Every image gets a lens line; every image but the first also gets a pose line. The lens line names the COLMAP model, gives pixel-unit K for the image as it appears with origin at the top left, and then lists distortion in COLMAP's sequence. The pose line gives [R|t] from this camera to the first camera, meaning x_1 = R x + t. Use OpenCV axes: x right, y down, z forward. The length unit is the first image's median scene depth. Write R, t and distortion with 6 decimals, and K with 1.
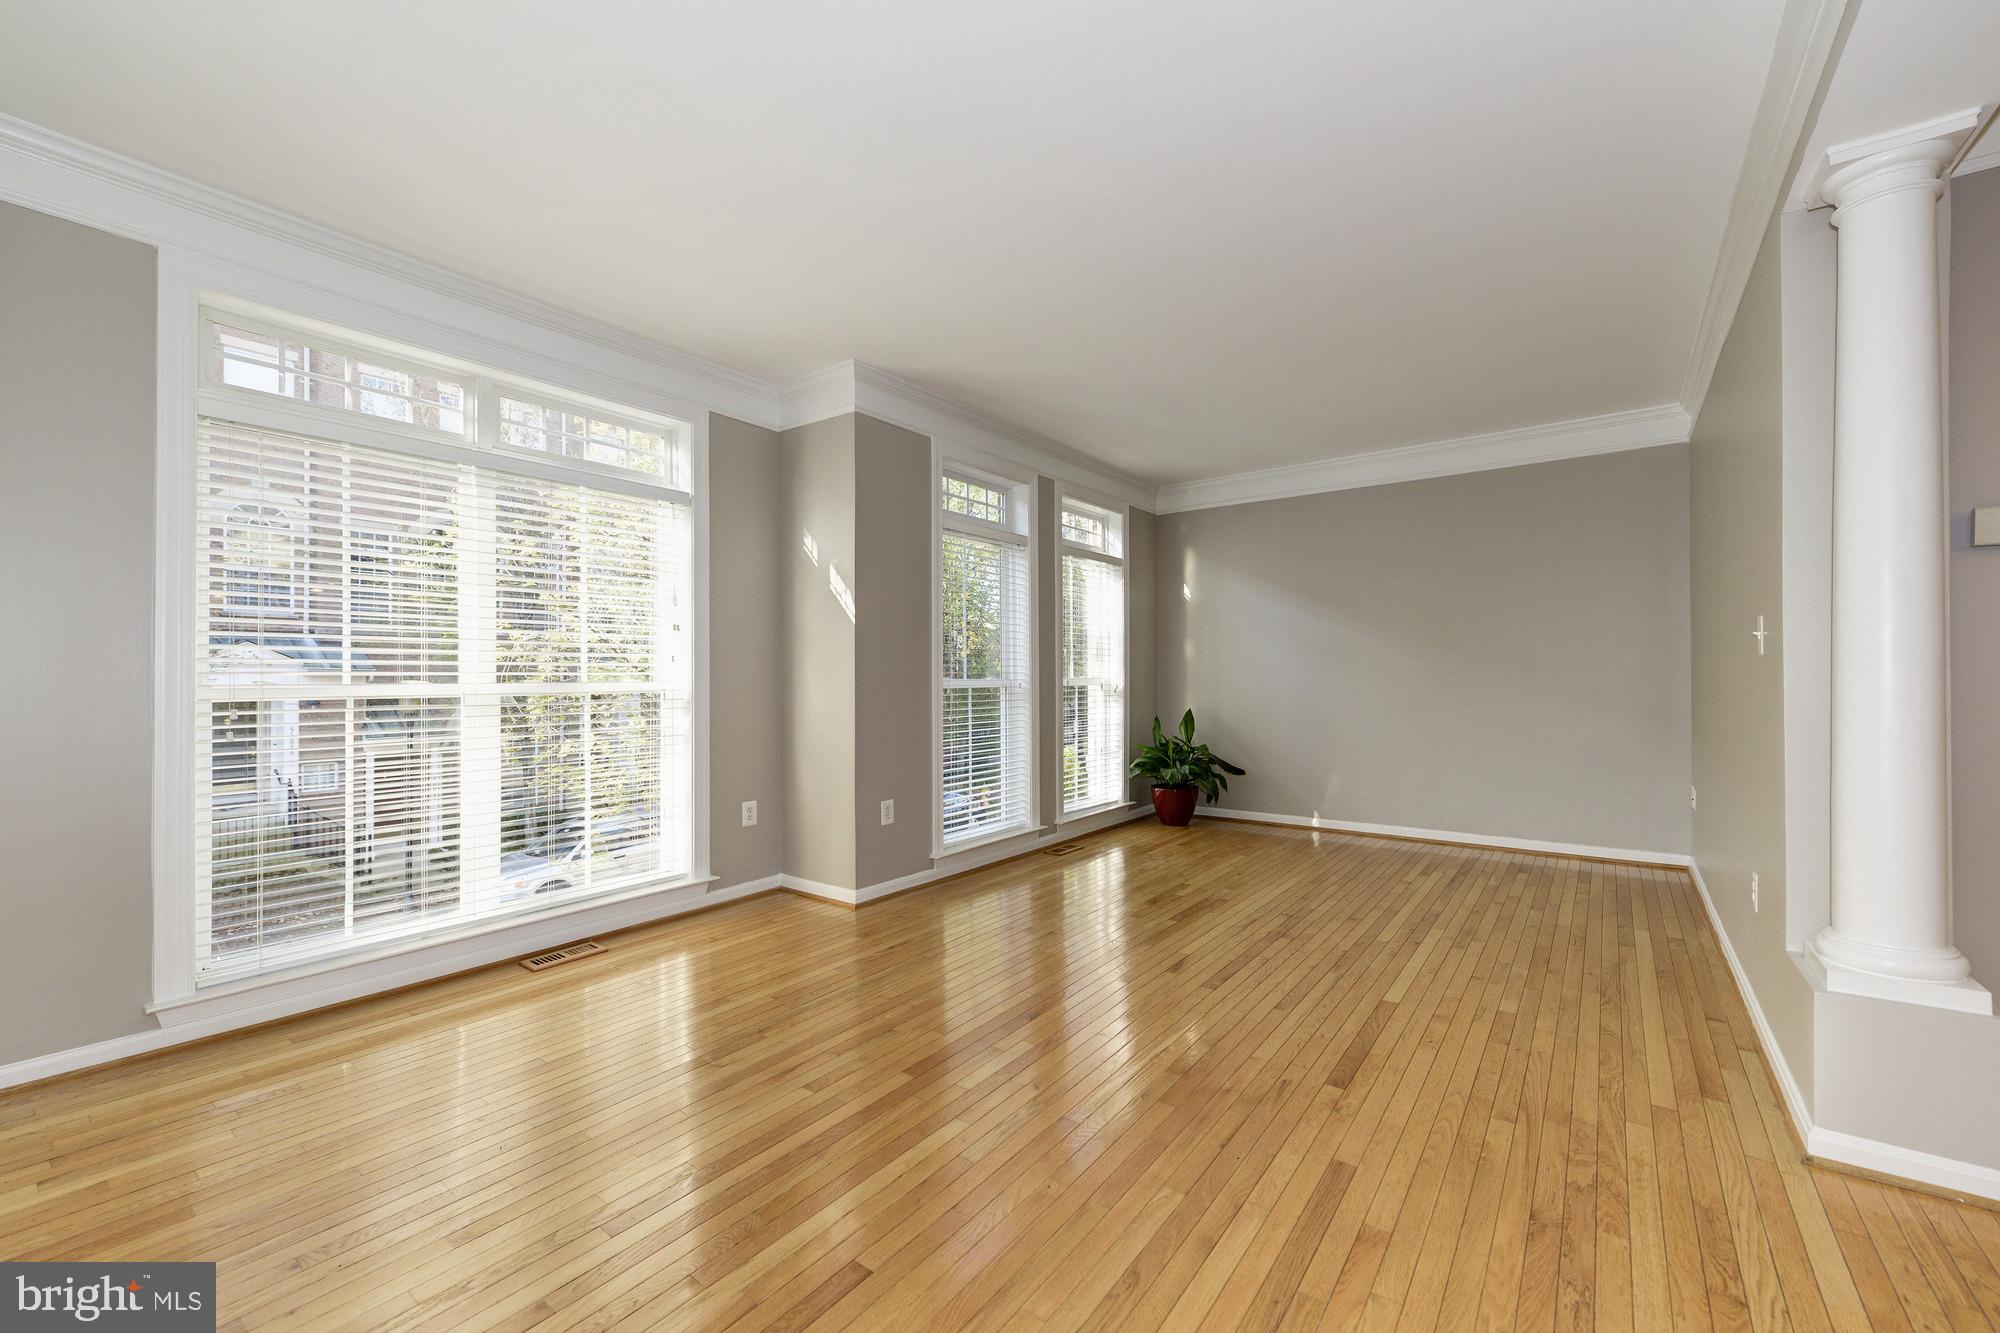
lens RADIAL K [[801.4, 0, 1021.5], [0, 801.4, 655.9], [0, 0, 1]] dist [0.013321, -0.005169]
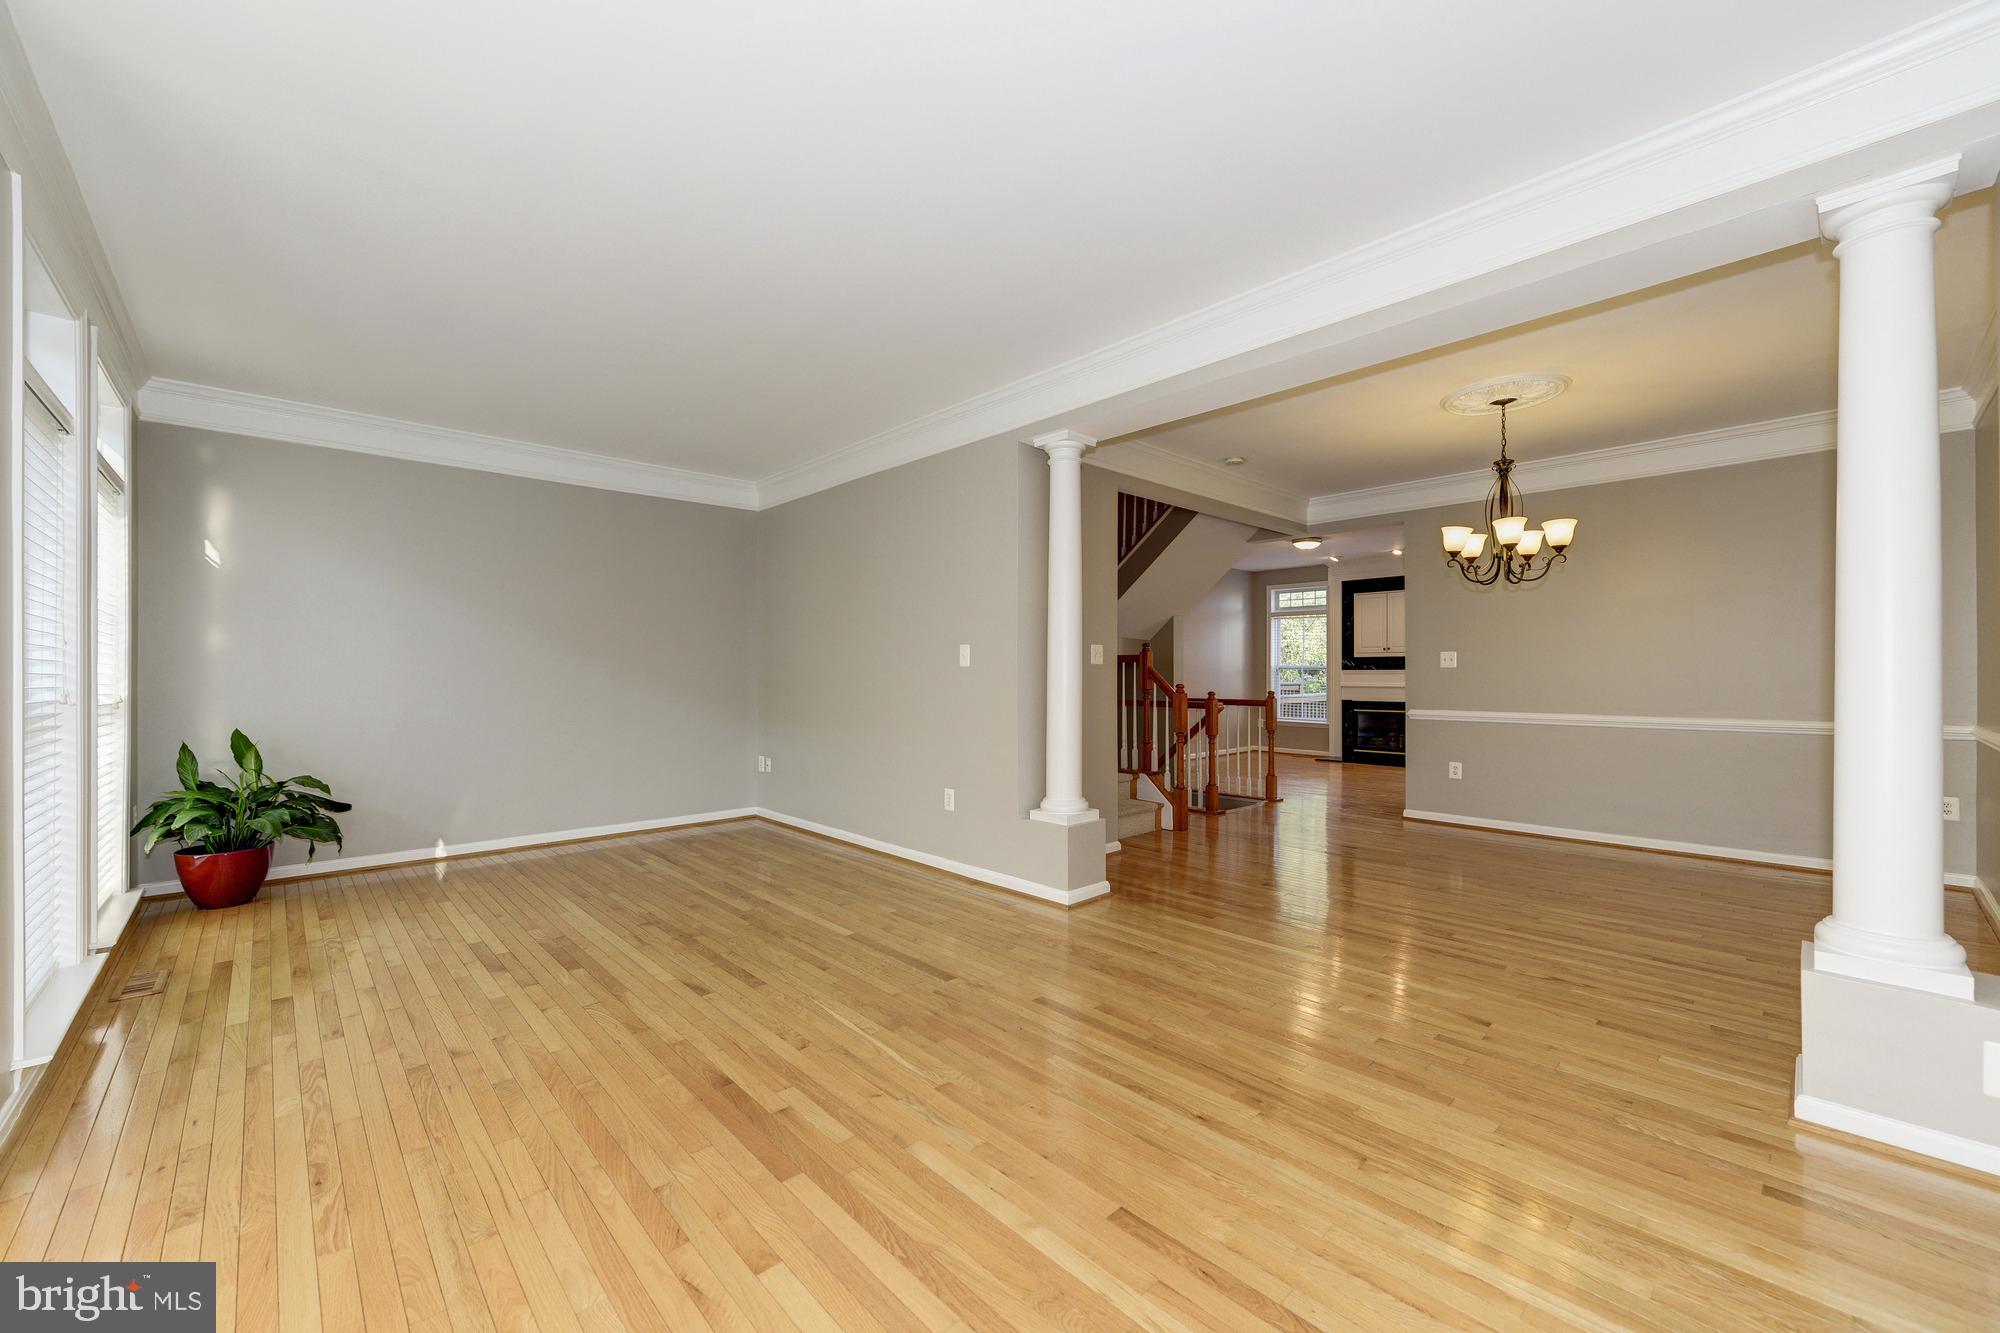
lens RADIAL K [[780.3, 0, 1009.7], [0, 780.3, 673.0], [0, 0, 1]] dist [0.012532, -0.004599]
pose [[0.177572, 0.005637, 0.984092, -0.557089], [-0.022906, 0.999736, -0.001593, 0.008002], [-0.983841, -0.022259, 0.177654, 0.417219]]
